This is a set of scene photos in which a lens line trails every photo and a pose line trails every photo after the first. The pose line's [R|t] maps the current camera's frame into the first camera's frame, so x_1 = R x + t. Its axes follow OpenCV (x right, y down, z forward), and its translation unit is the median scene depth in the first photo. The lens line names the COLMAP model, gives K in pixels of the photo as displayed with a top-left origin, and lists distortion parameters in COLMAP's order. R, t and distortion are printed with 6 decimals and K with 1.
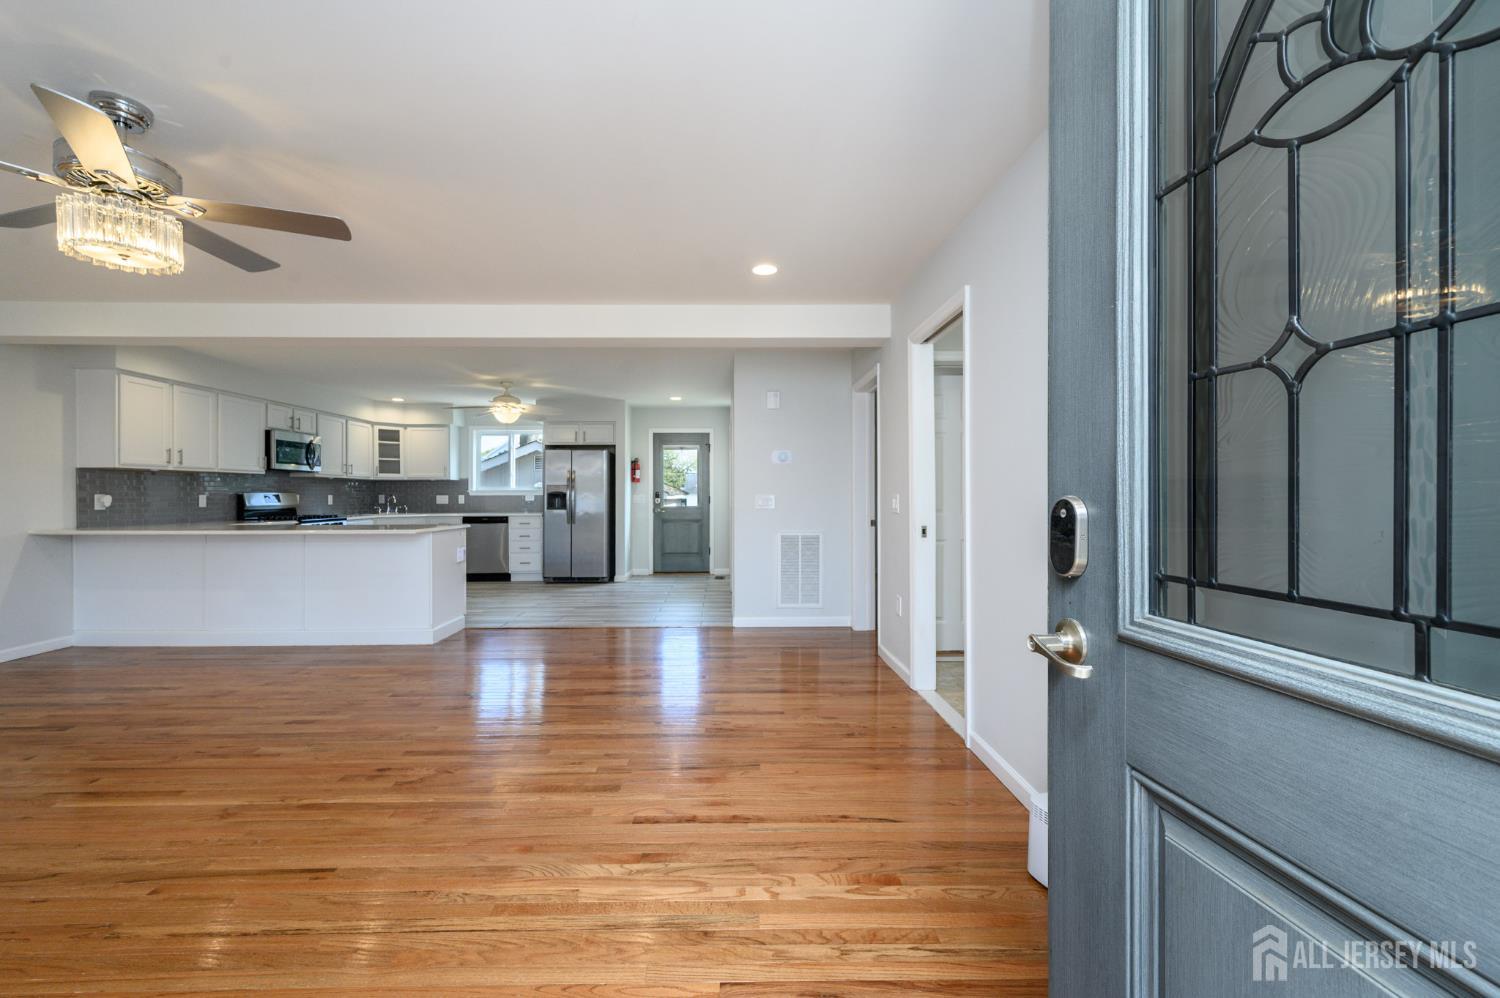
lens RADIAL K [[598.6, 0, 734.1], [0, 598.6, 496.8], [0, 0, 1]] dist [0.000194, 0.000133]
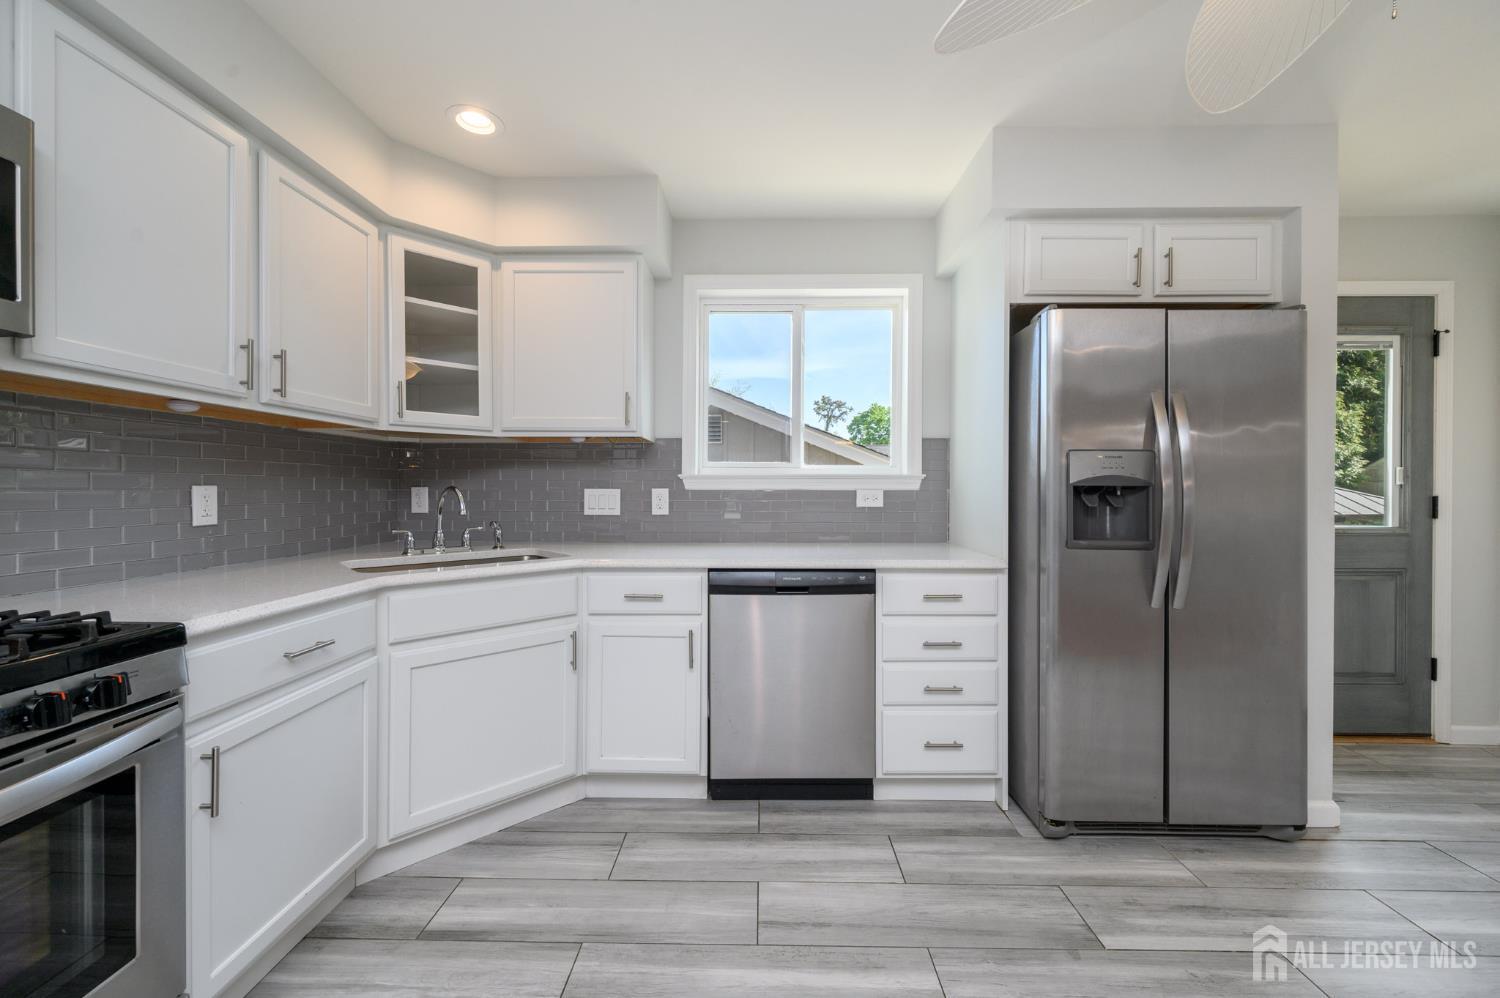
lens RADIAL K [[589.5, 0, 749.4], [0, 589.5, 493.0], [0, 0, 1]] dist [0.000556, -0.000020]
pose [[0.999293, 0.004676, -0.037293, -0.494297], [-0.004700, 0.999989, -0.000572, -0.000814], [0.037290, 0.000747, 0.999304, 0.854028]]
